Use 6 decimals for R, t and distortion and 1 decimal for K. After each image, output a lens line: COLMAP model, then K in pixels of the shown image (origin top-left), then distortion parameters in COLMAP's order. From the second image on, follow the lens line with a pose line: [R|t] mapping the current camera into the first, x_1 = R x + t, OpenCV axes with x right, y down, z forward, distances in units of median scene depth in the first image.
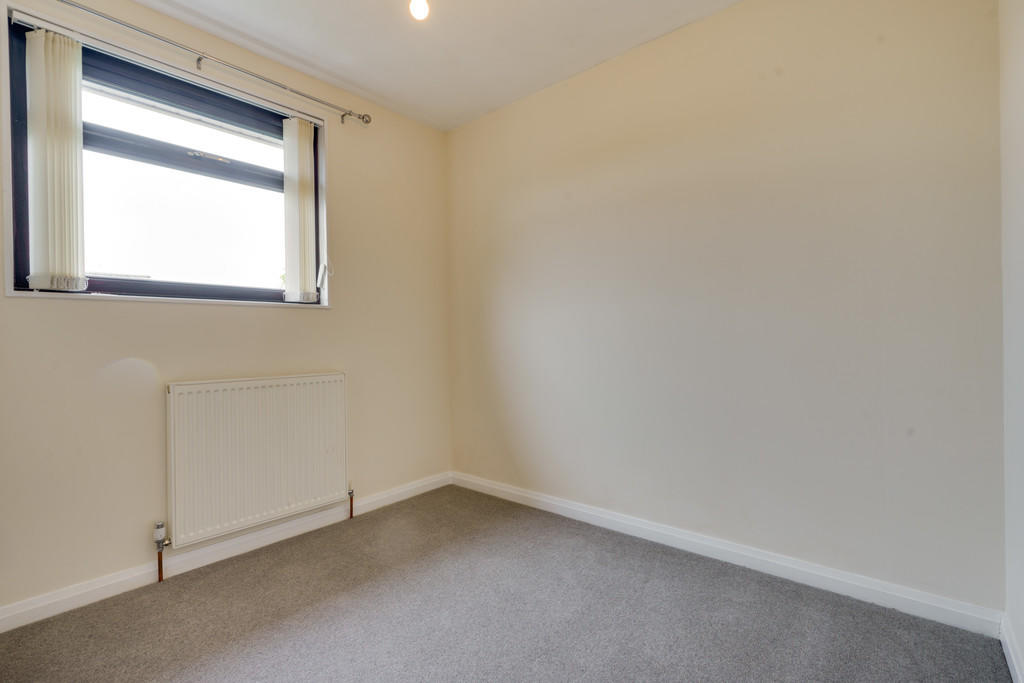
lens RADIAL K [[503.9, 0, 522.8], [0, 503.9, 343.8], [0, 0, 1]] dist [-0.016076, 0.001724]
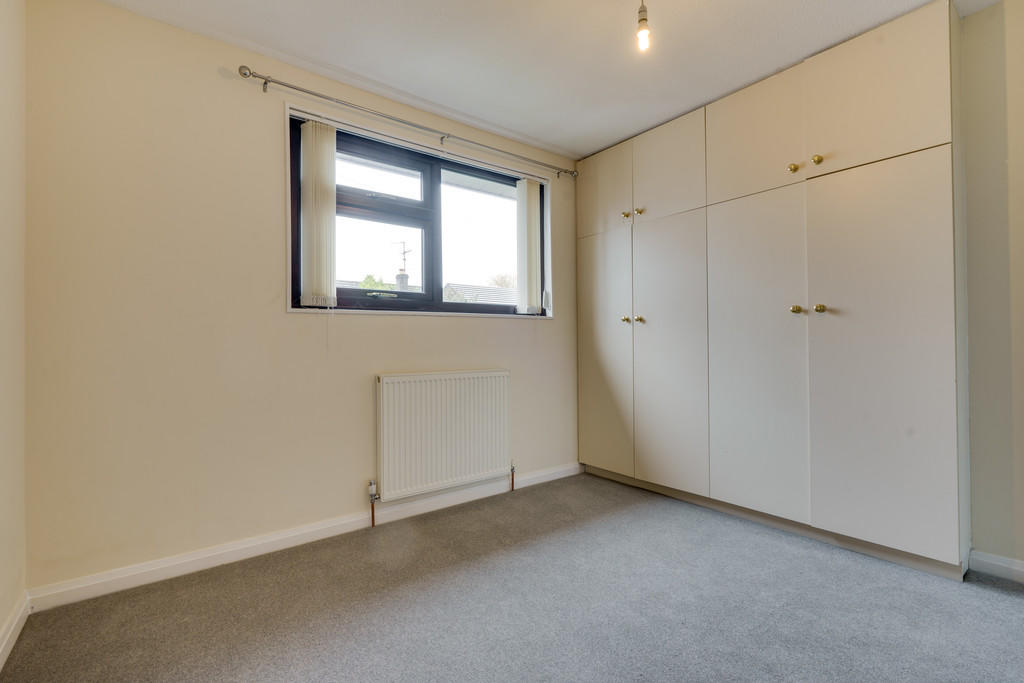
lens RADIAL K [[463.0, 0, 505.2], [0, 463.0, 338.9], [0, 0, 1]] dist [-0.001210, 0.002179]
pose [[0.962700, 0.002095, -0.270564, -0.066587], [-0.006723, 0.999846, -0.016180, 0.001927], [0.270489, 0.017396, 0.962566, -0.088653]]
